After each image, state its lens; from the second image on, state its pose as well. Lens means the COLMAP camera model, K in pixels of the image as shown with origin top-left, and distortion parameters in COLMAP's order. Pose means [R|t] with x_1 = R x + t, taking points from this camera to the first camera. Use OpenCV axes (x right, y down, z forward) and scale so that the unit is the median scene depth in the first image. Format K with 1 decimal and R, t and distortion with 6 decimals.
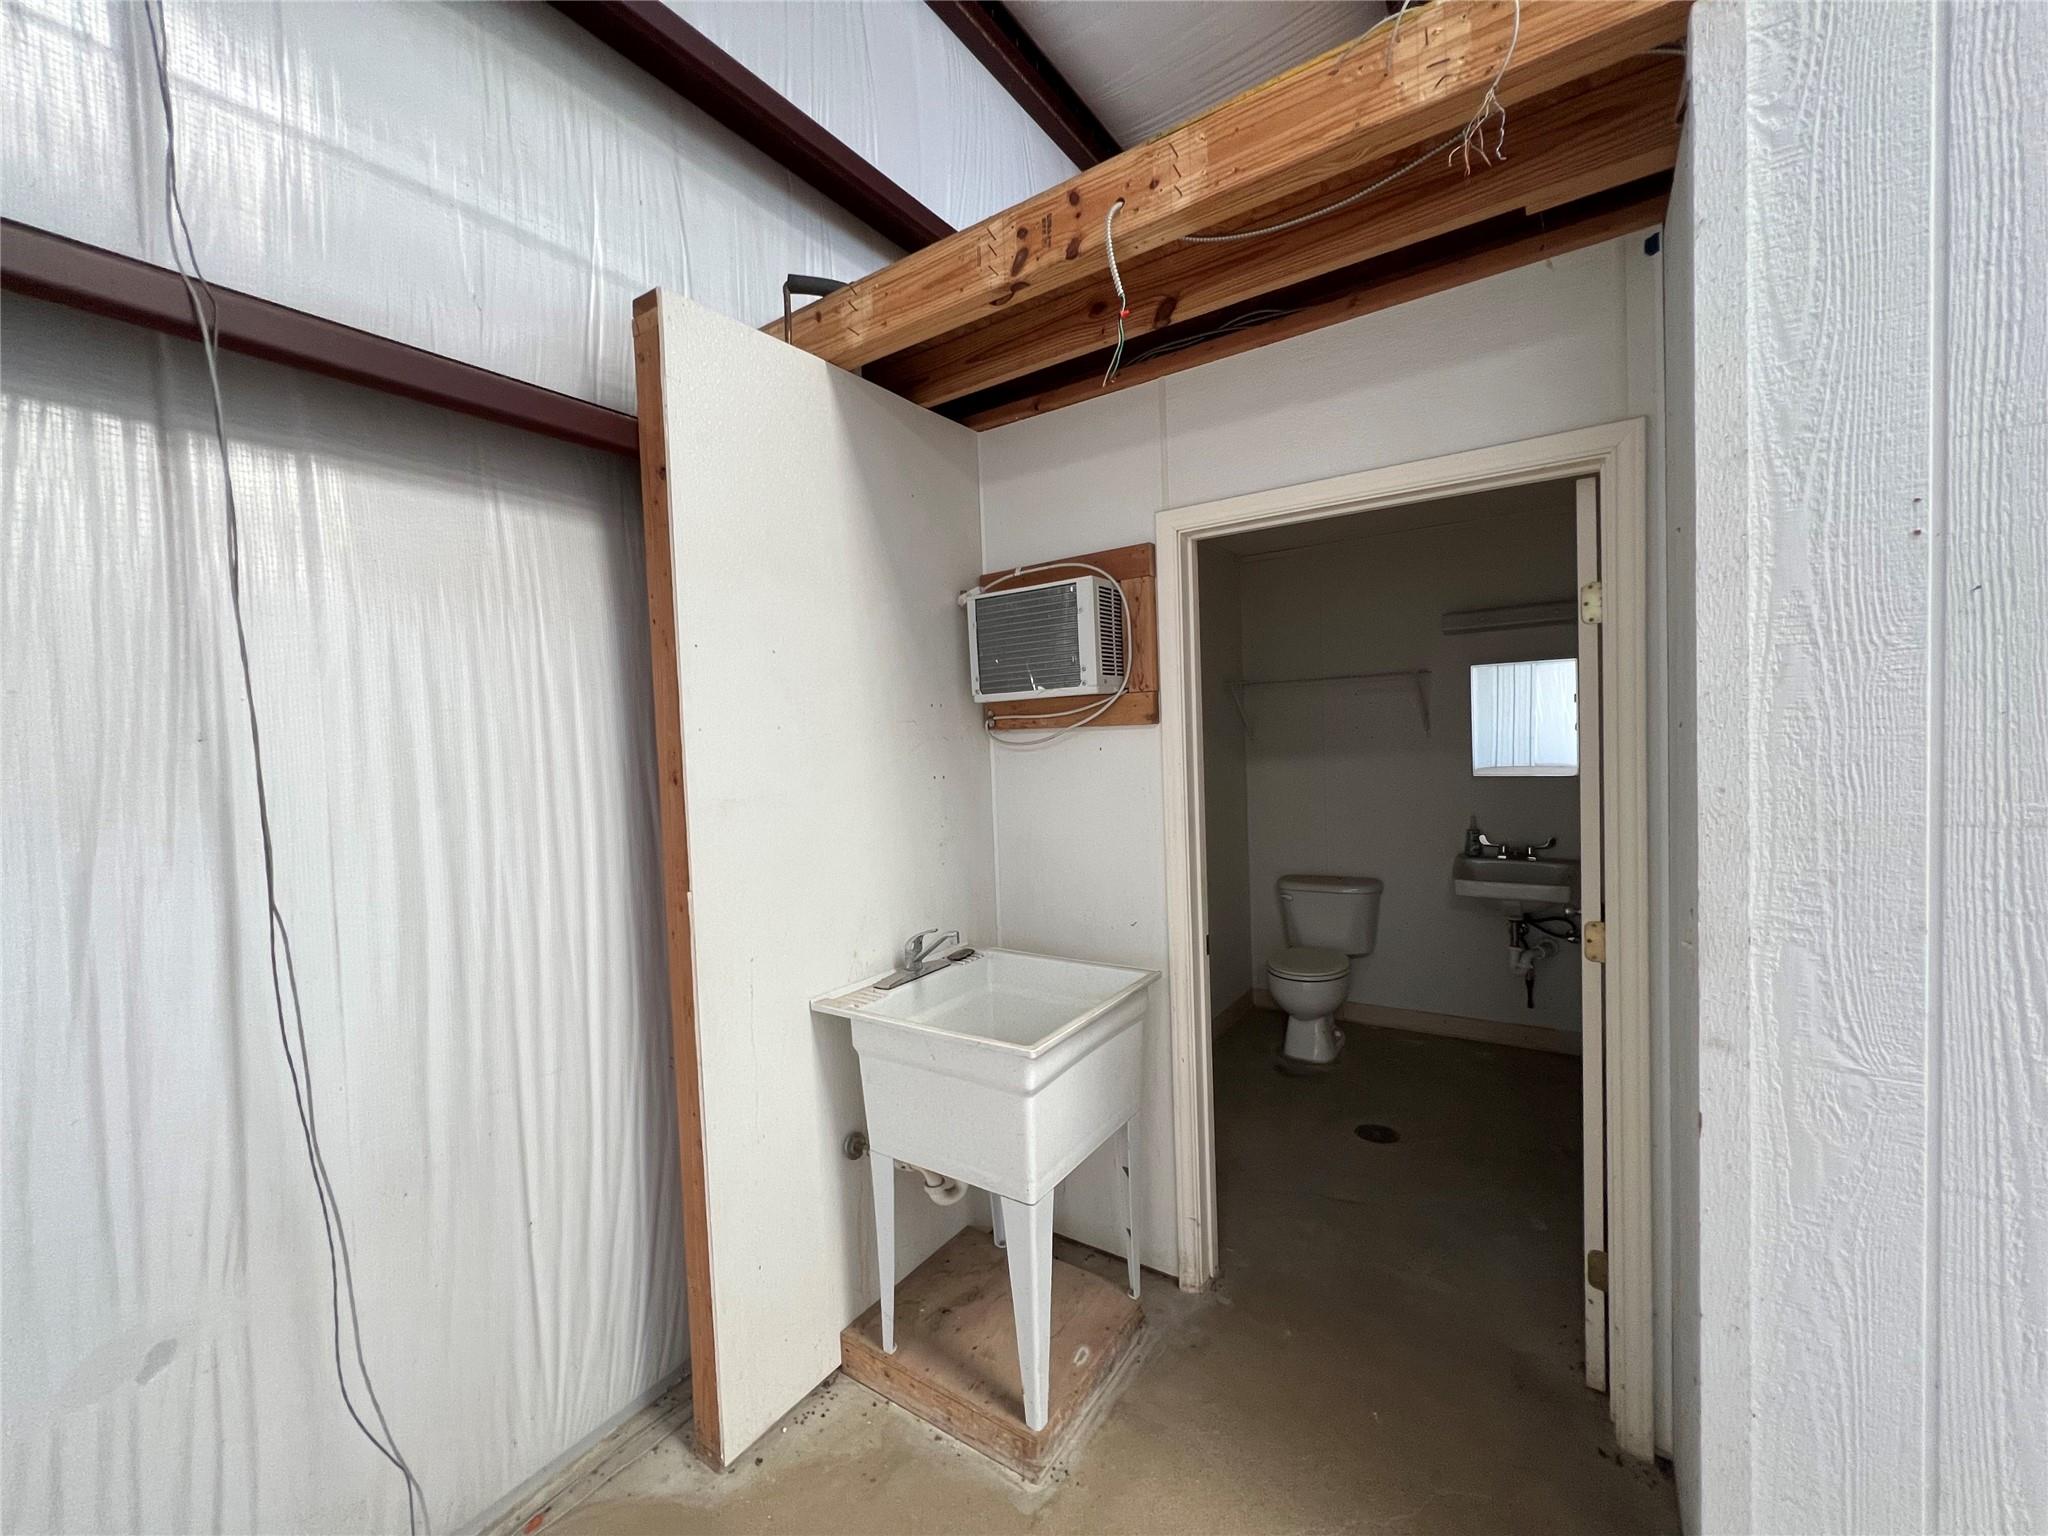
lens RADIAL K [[821.2, 0, 1024.0], [0, 821.2, 768.0], [0, 0, 1]] dist [-0.001200, -0.000067]
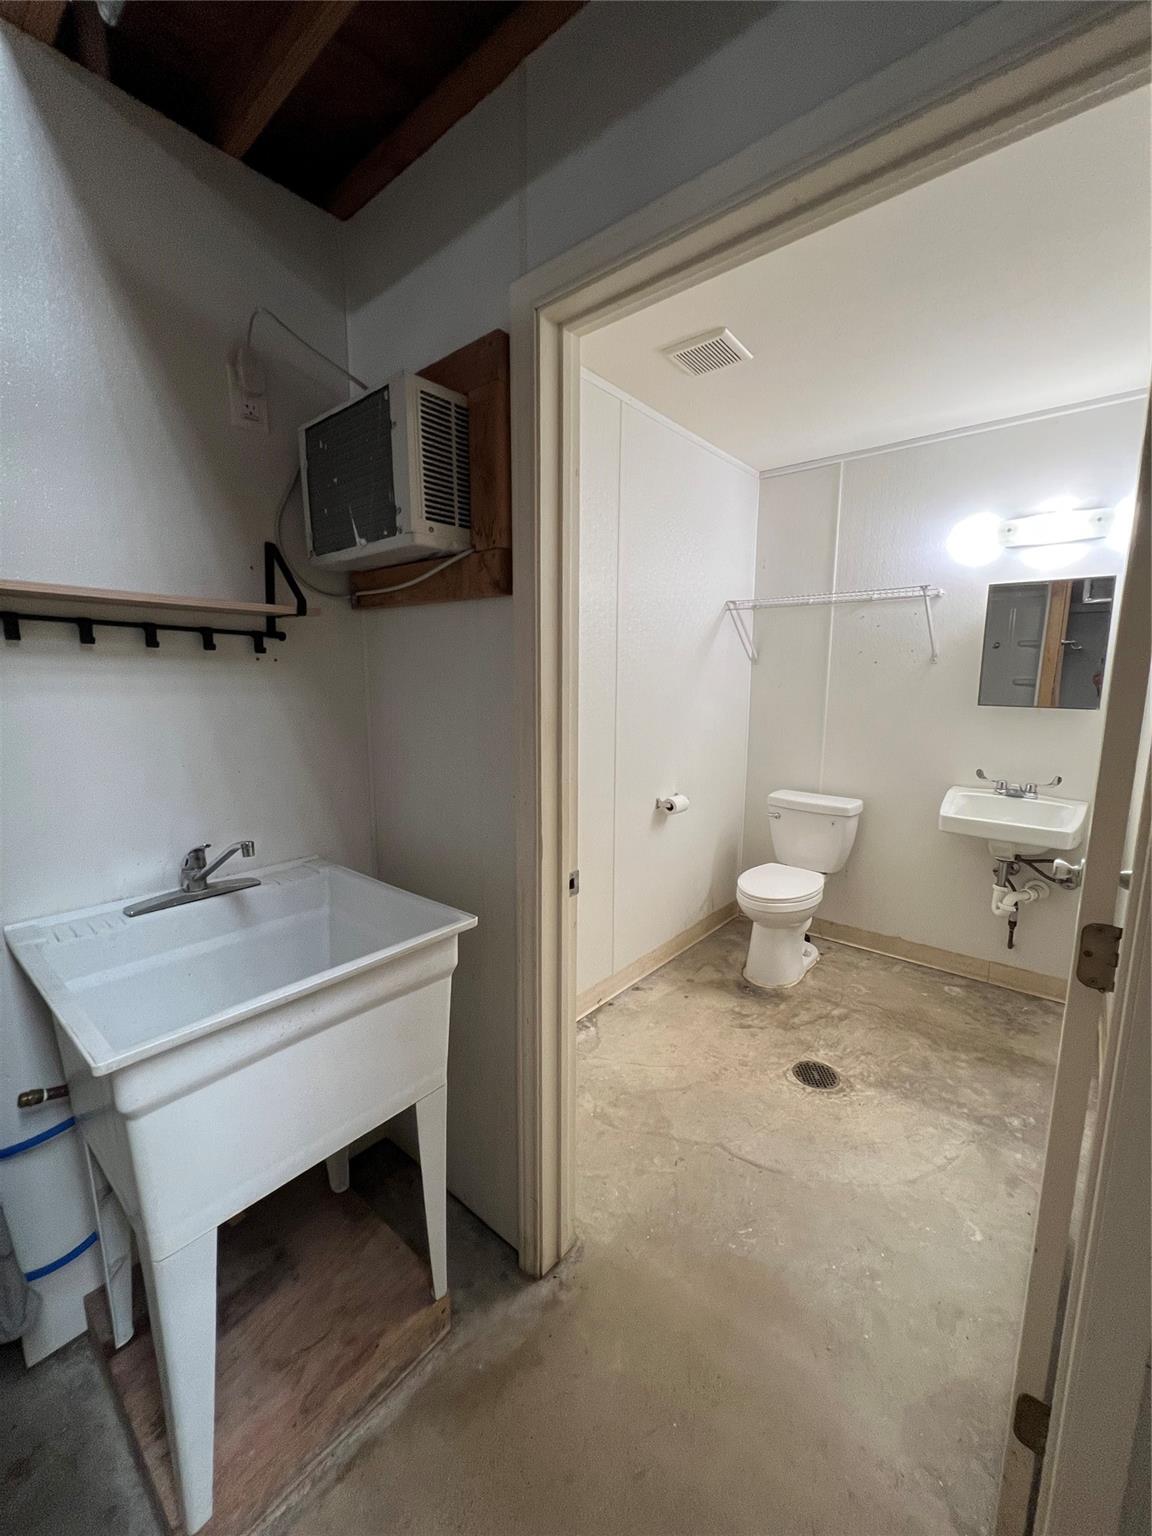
lens RADIAL K [[614.4, 0, 576.0], [0, 614.4, 768.0], [0, 0, 1]] dist [0.000134, -0.000082]
pose [[0.992964, 0.060329, -0.101895, 0.290023], [-0.047871, 0.991550, 0.120570, 0.033257], [0.108308, -0.114844, 0.987461, 0.431941]]
